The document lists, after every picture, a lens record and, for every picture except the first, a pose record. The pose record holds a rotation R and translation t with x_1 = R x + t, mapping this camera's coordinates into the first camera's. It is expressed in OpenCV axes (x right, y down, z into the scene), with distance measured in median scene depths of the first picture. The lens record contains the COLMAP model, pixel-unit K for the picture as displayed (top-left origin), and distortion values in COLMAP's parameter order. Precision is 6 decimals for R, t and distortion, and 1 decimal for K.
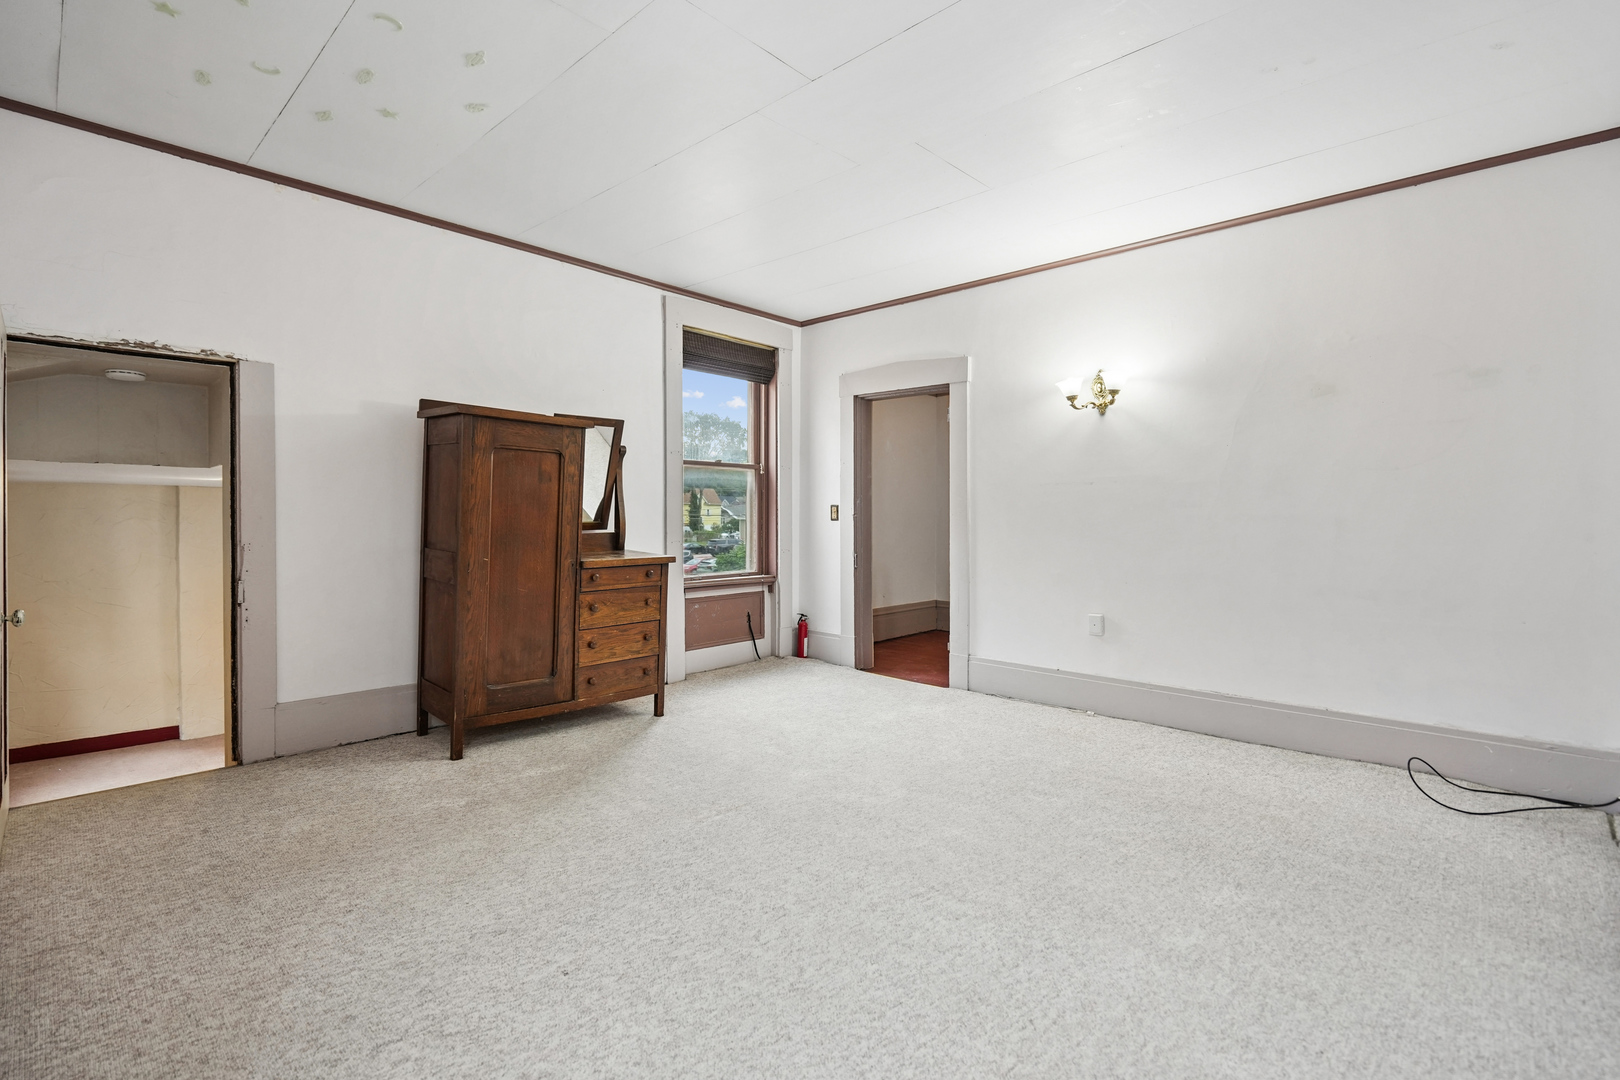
lens RADIAL K [[739.2, 0, 810.7], [0, 739.2, 526.4], [0, 0, 1]] dist [-0.011484, 0.001819]
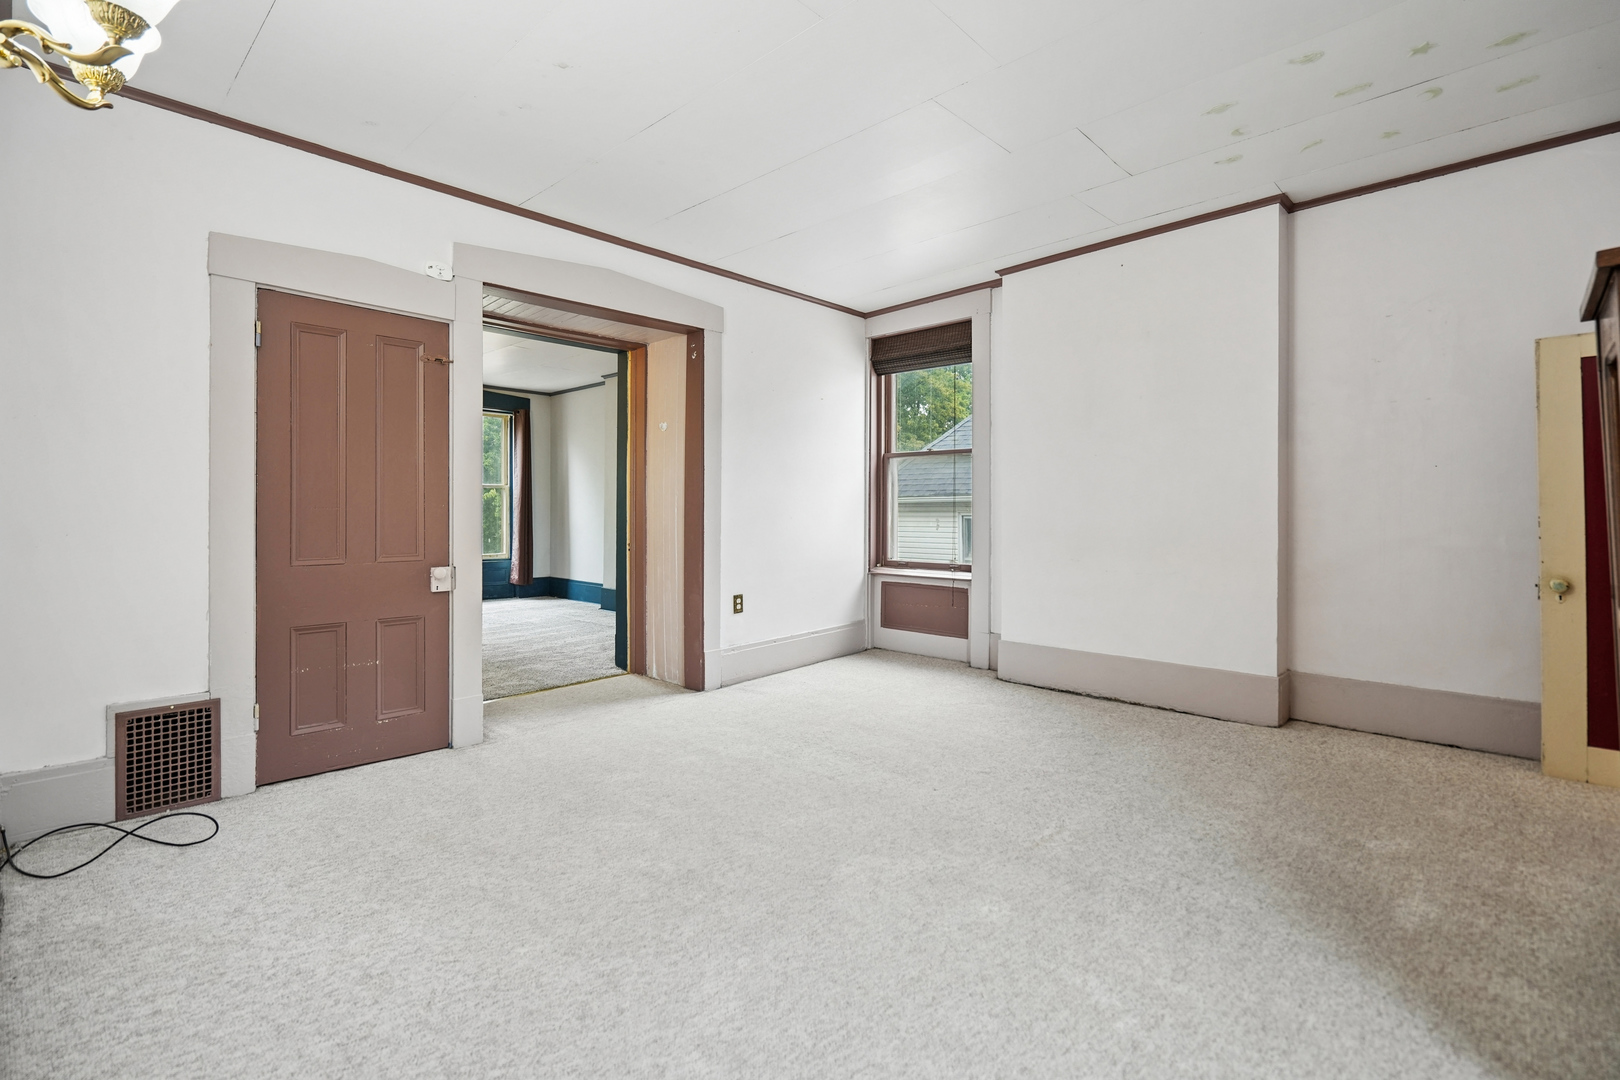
lens RADIAL K [[739.2, 0, 808.6], [0, 739.2, 524.3], [0, 0, 1]] dist [-0.011484, 0.001819]
pose [[-0.999975, 0.000222, -0.007055, 0.167711], [0.000029, 0.999626, 0.027349, -0.009810], [0.007058, 0.027348, -0.999601, 1.822562]]
